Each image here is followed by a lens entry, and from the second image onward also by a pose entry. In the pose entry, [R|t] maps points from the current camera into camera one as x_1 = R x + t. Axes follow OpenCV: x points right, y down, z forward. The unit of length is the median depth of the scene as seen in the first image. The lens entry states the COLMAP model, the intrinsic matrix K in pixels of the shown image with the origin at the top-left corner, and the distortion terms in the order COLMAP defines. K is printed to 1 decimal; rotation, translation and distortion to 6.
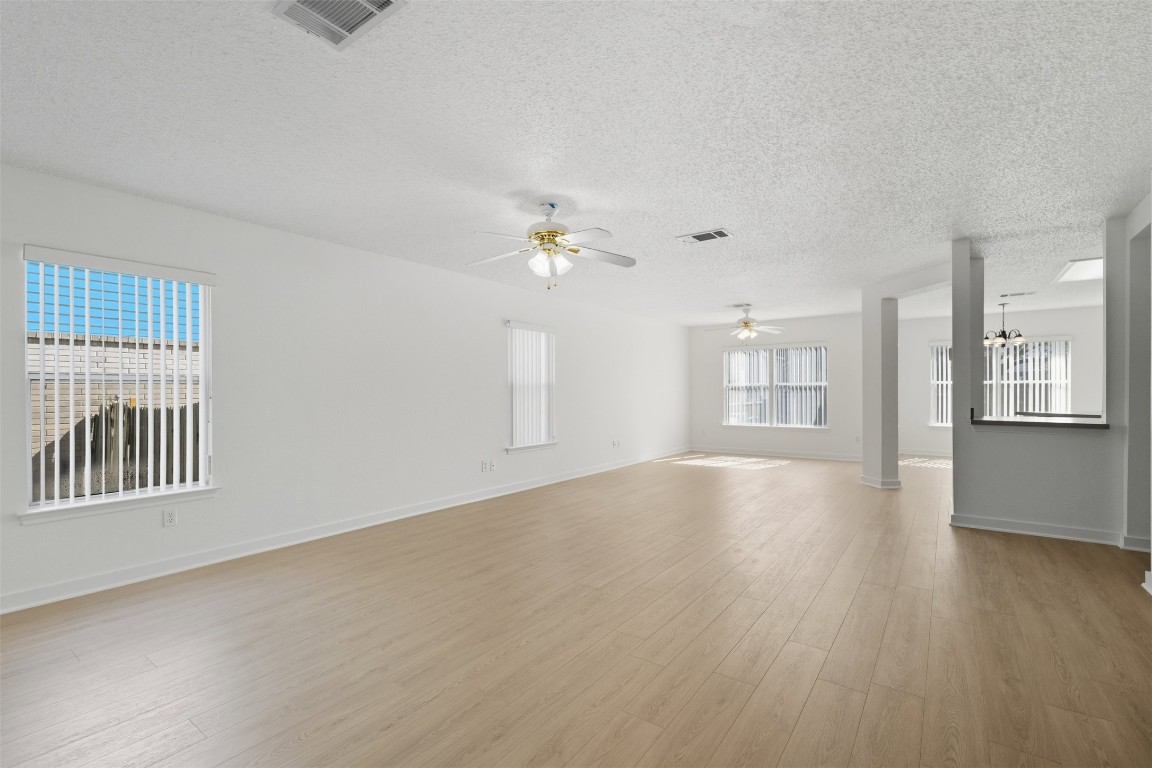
lens RADIAL K [[515.0, 0, 575.7], [0, 515.0, 390.3], [0, 0, 1]] dist [0.004658, 0.000252]
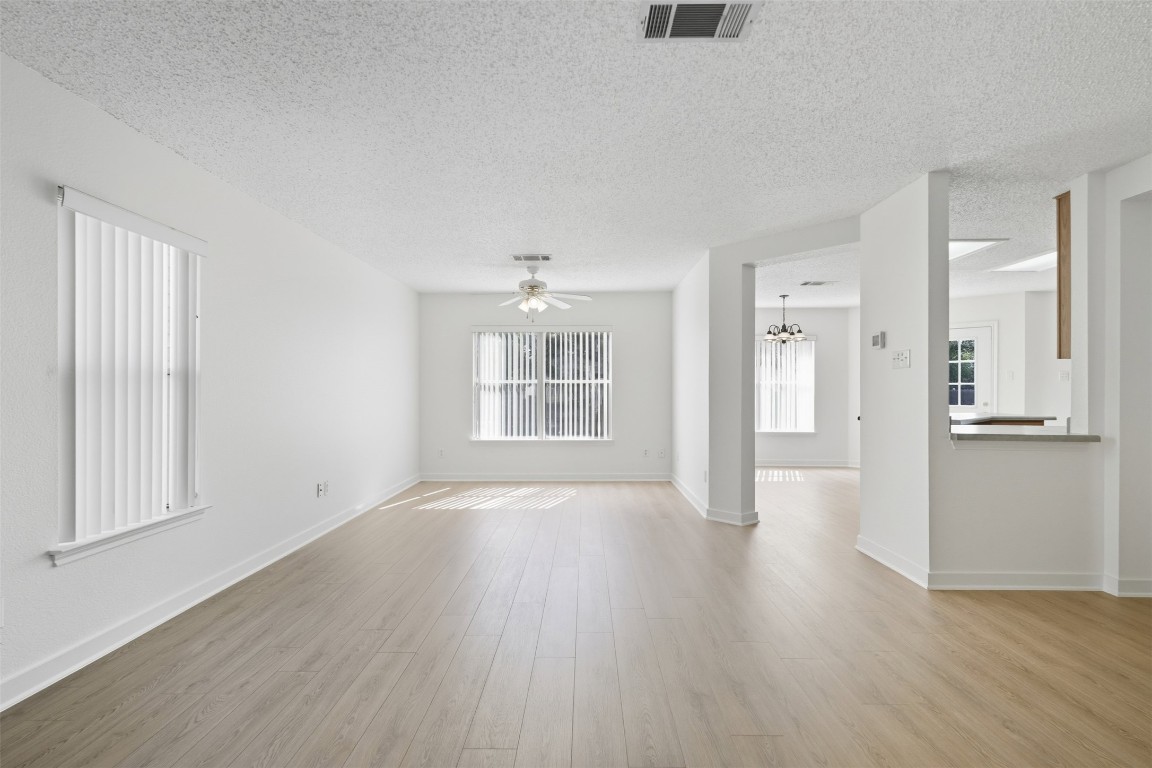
lens RADIAL K [[579.9, 0, 574.2], [0, 579.9, 388.1], [0, 0, 1]] dist [-0.000305, -0.000015]
pose [[0.819932, 0.007452, 0.572413, -0.054955], [-0.005159, 0.999971, -0.005629, 0.002358], [-0.572438, 0.001663, 0.819946, 0.381701]]
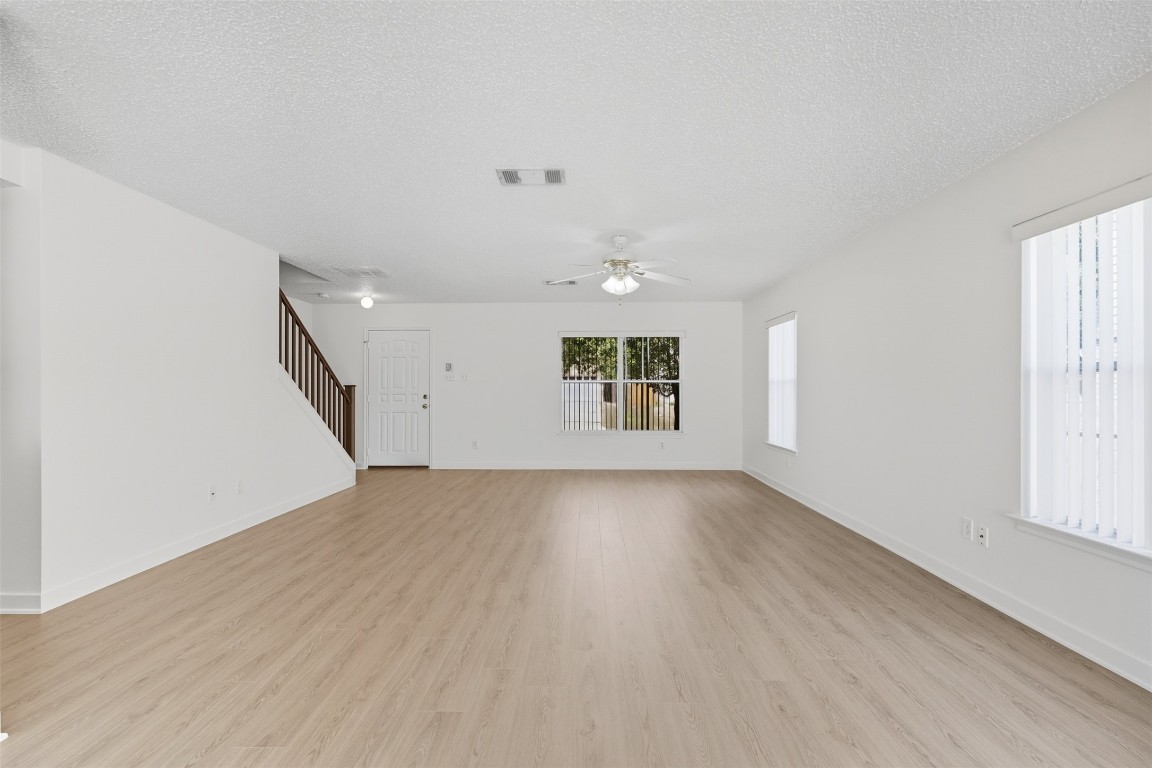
lens RADIAL K [[538.7, 0, 576.0], [0, 538.7, 384.0], [0, 0, 1]] dist [0.002670, 0.000210]
pose [[-0.819270, 0.000377, -0.573408, 0.359840], [0.005692, 0.999956, -0.007475, 0.000784], [0.573380, -0.009387, -0.819236, 0.938134]]
